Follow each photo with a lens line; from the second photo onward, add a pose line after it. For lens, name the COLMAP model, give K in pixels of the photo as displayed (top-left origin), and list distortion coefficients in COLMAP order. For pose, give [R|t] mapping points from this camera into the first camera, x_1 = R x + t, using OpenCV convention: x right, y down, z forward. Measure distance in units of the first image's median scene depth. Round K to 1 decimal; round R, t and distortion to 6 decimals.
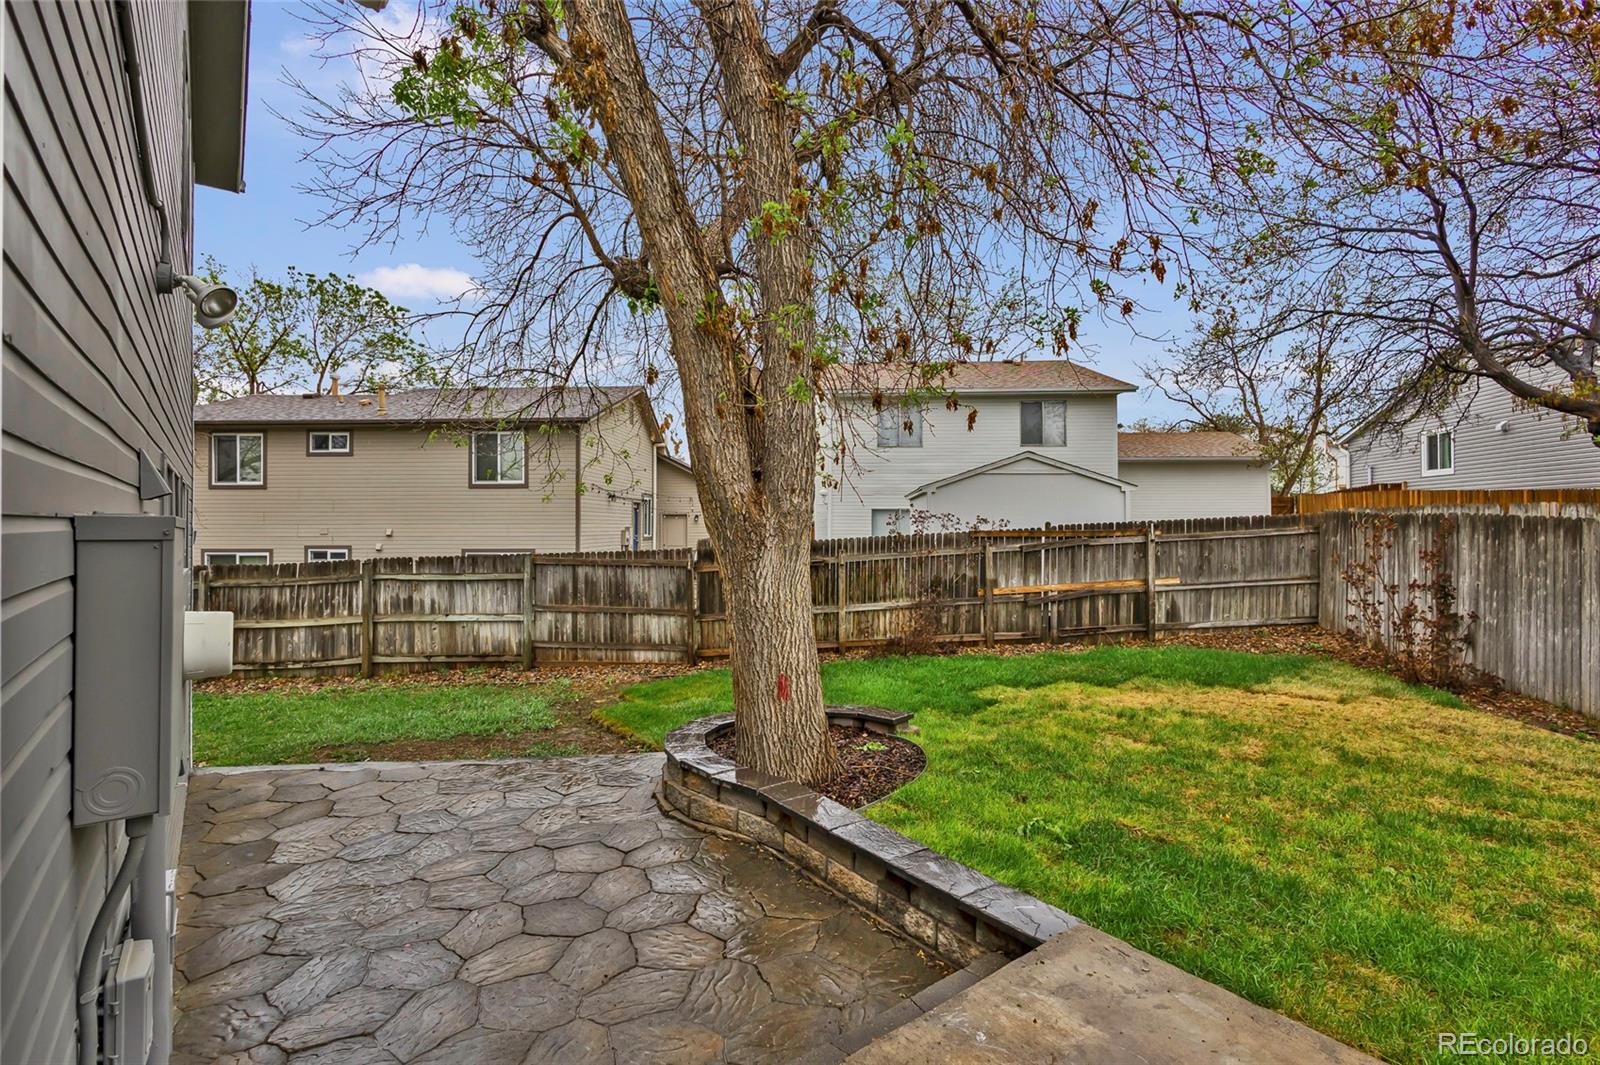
lens RADIAL K [[754.6, 0, 797.1], [0, 754.6, 518.5], [0, 0, 1]] dist [0.011209, -0.004252]
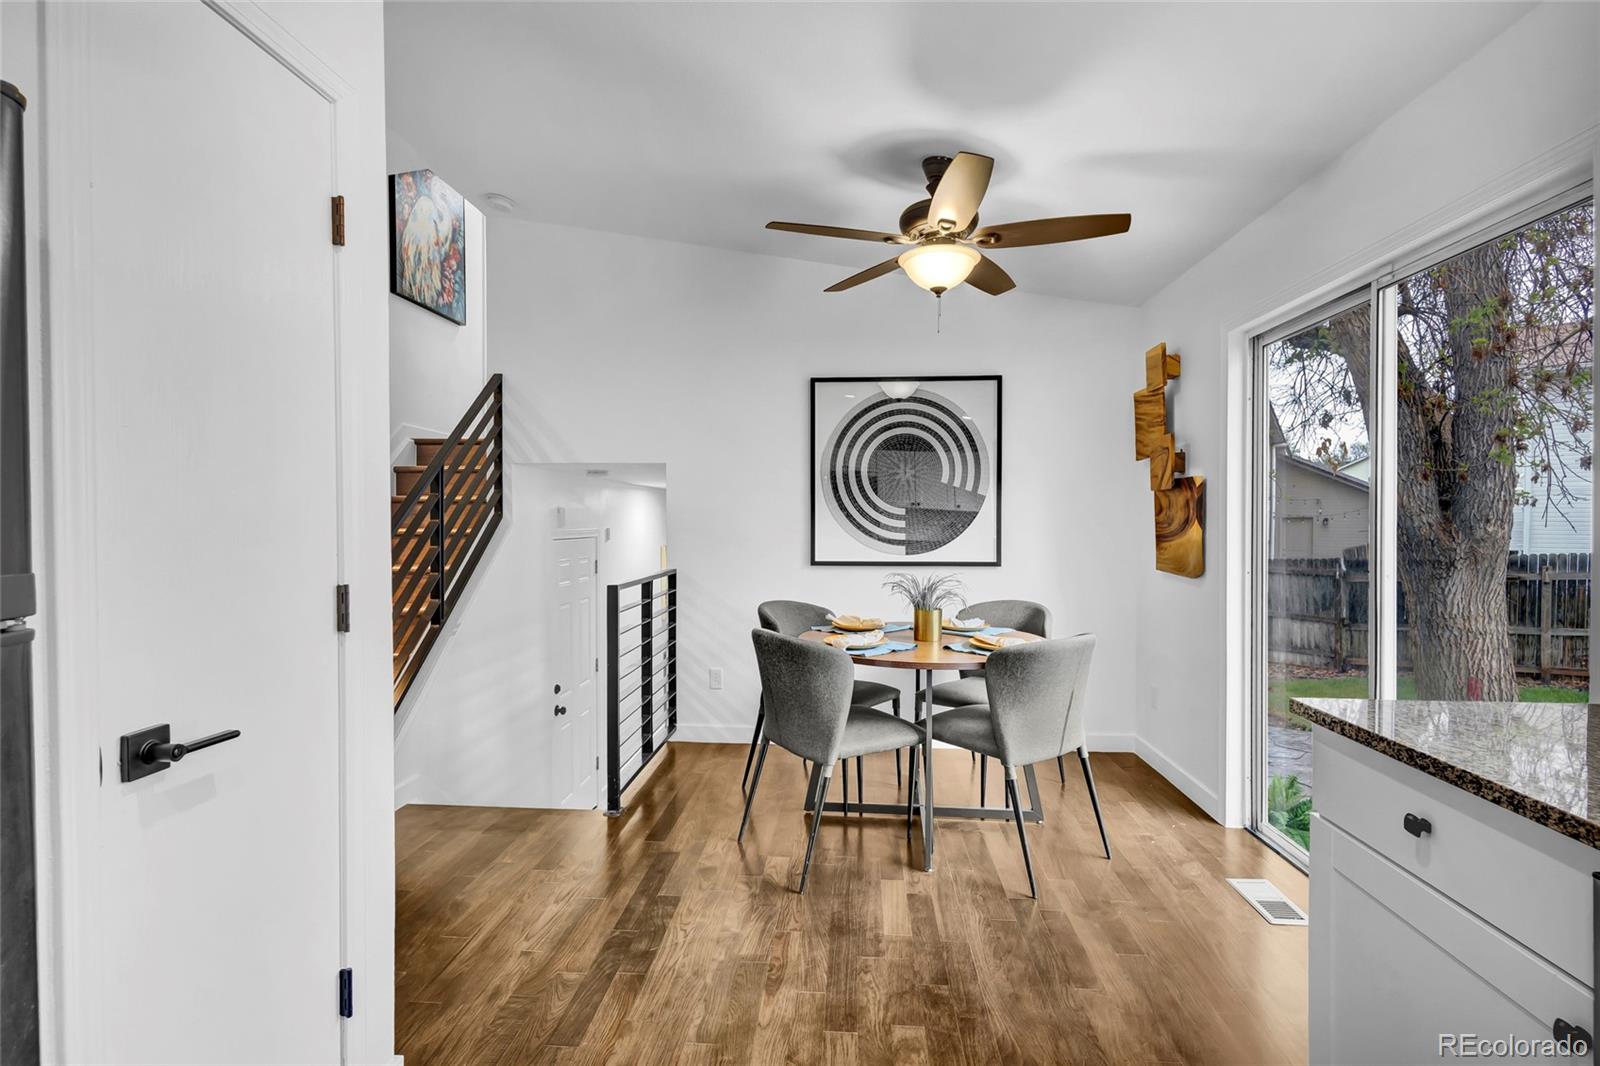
lens RADIAL K [[754.6, 0, 795.2], [0, 754.6, 533.8], [0, 0, 1]] dist [0.011209, -0.004252]
pose [[0.750794, 0.011611, -0.660434, -0.026725], [0.005200, 0.999711, 0.023487, -0.039028], [0.660516, -0.021068, 0.750517, -0.461346]]
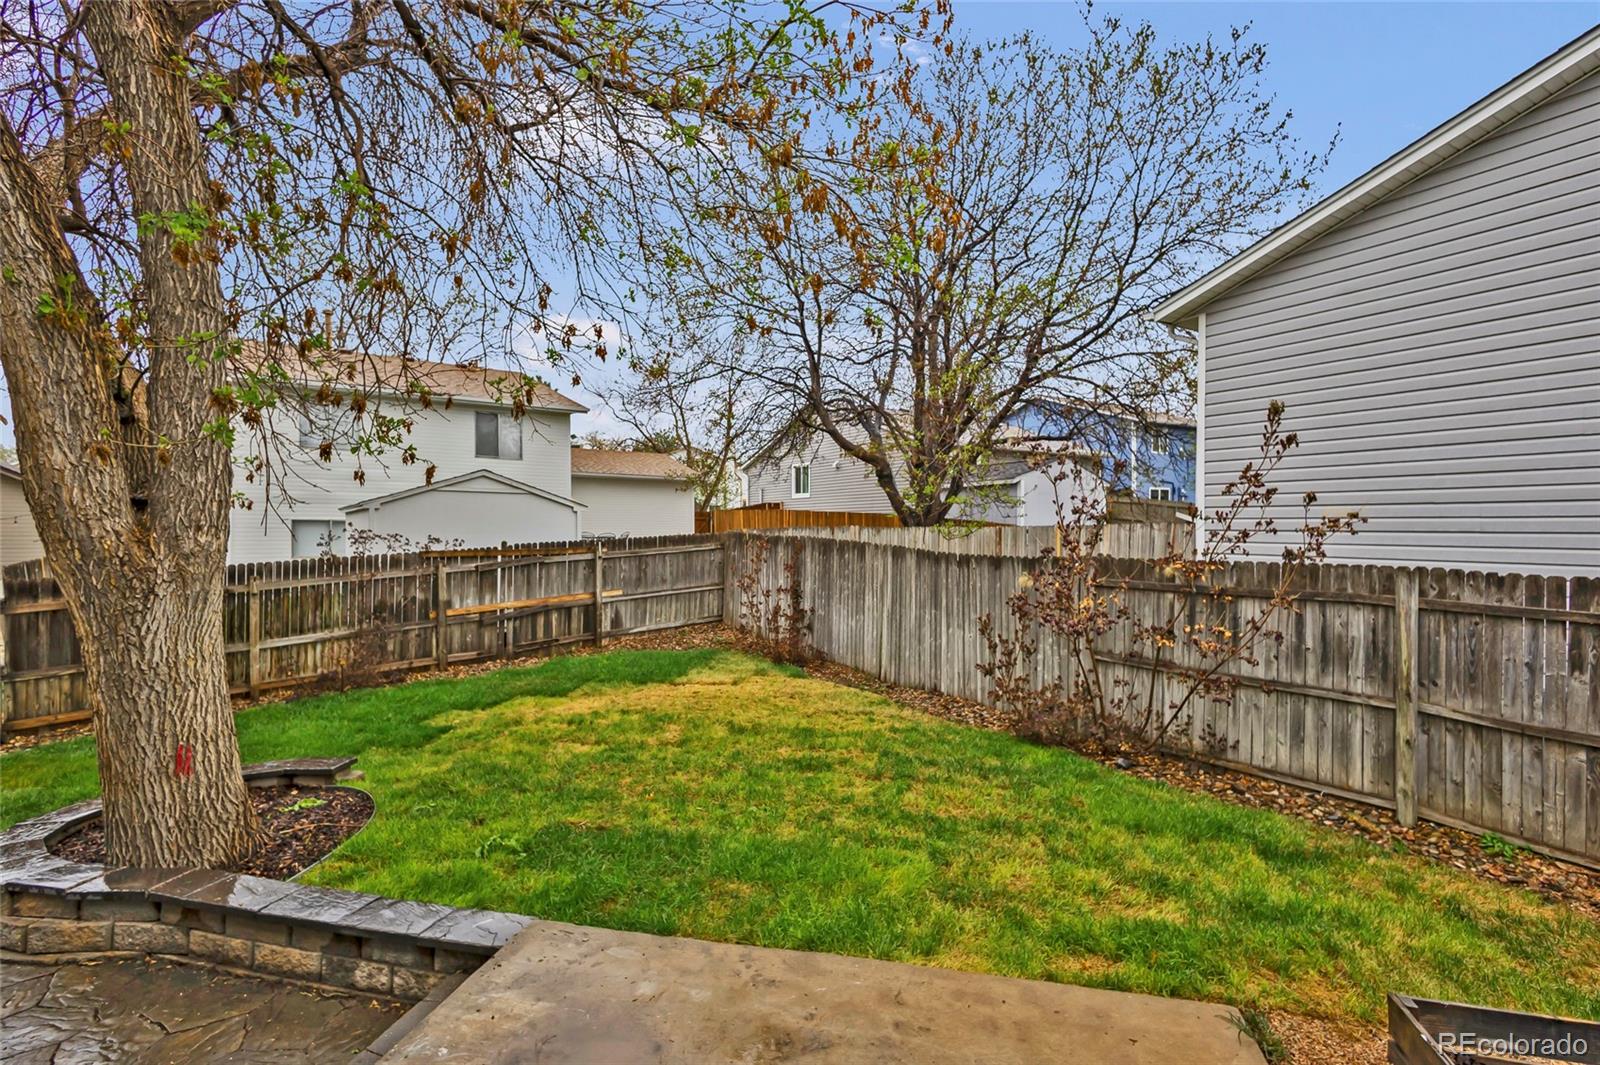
lens RADIAL K [[754.6, 0, 802.5], [0, 754.6, 534.7], [0, 0, 1]] dist [0.011209, -0.004252]
pose [[0.766112, -0.001870, 0.642704, -0.026718], [-0.009089, 0.999864, 0.013743, -0.037090], [-0.642643, -0.016370, 0.765991, -0.070819]]
